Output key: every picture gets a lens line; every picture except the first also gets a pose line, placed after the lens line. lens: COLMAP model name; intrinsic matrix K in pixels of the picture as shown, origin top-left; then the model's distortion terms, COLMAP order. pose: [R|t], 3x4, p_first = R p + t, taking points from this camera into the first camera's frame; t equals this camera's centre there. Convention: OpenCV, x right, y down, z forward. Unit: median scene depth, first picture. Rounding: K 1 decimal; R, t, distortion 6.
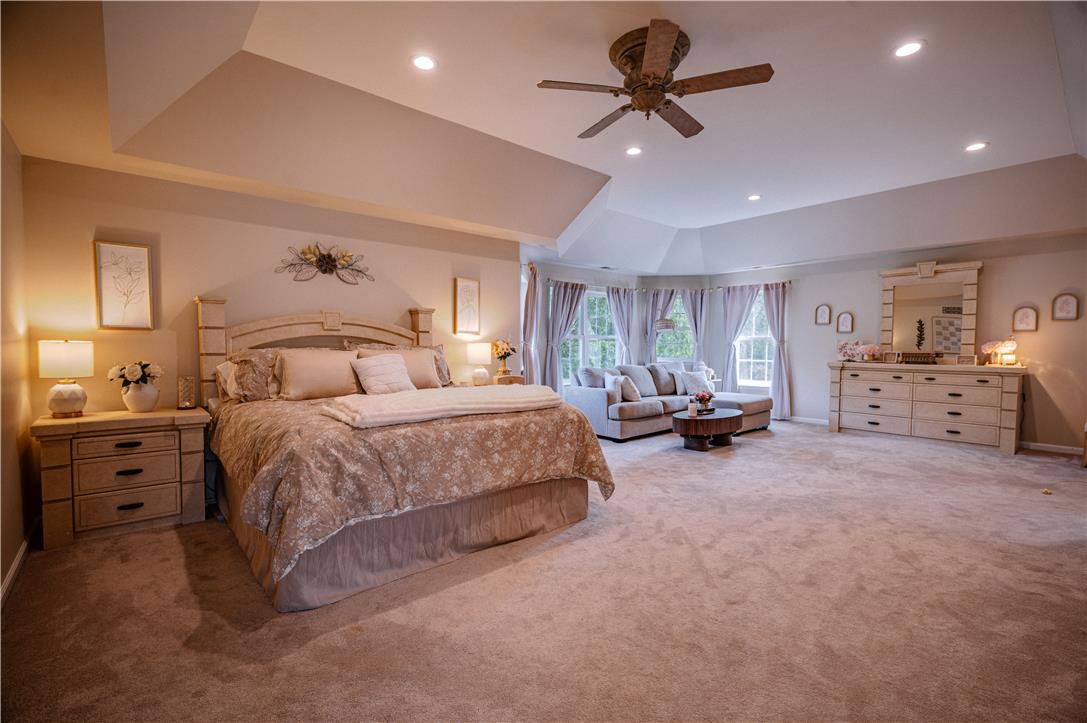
lens RADIAL K [[490.8, 0, 538.5], [0, 490.8, 365.6], [0, 0, 1]] dist [-0.008873, 0.001149]
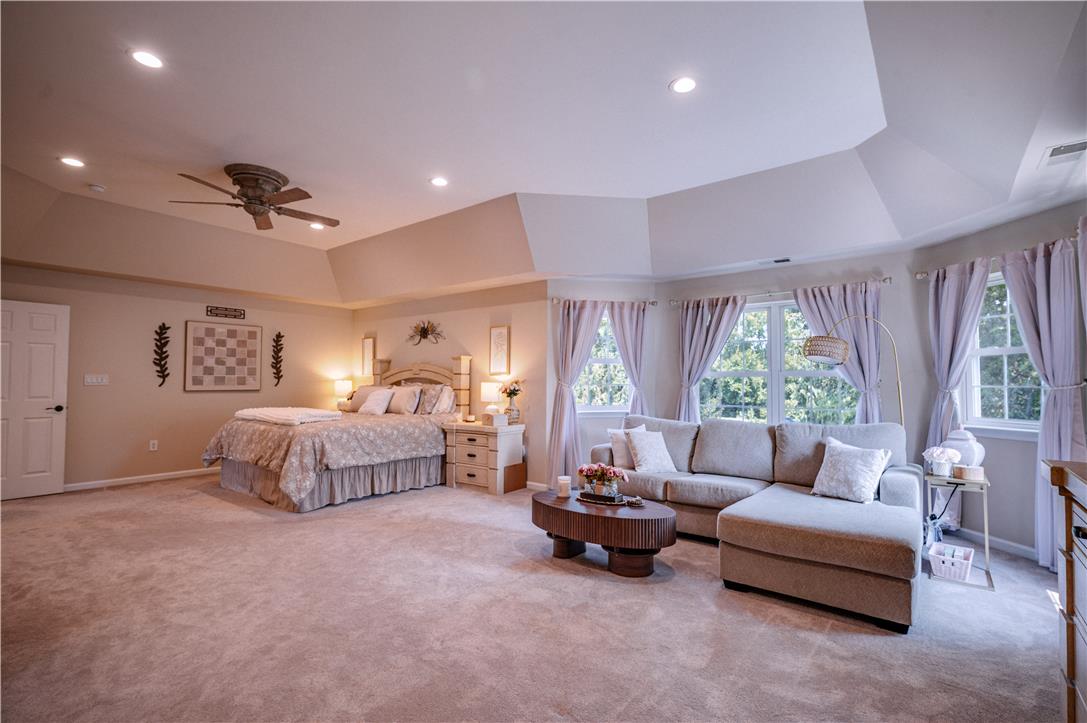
lens RADIAL K [[490.8, 0, 552.7], [0, 490.8, 363.6], [0, 0, 1]] dist [-0.008873, 0.001149]
pose [[0.225047, -0.043958, -0.973356, 0.999058], [-0.045020, 0.997446, -0.055455, -0.030733], [0.973307, 0.056300, 0.222493, 0.878218]]
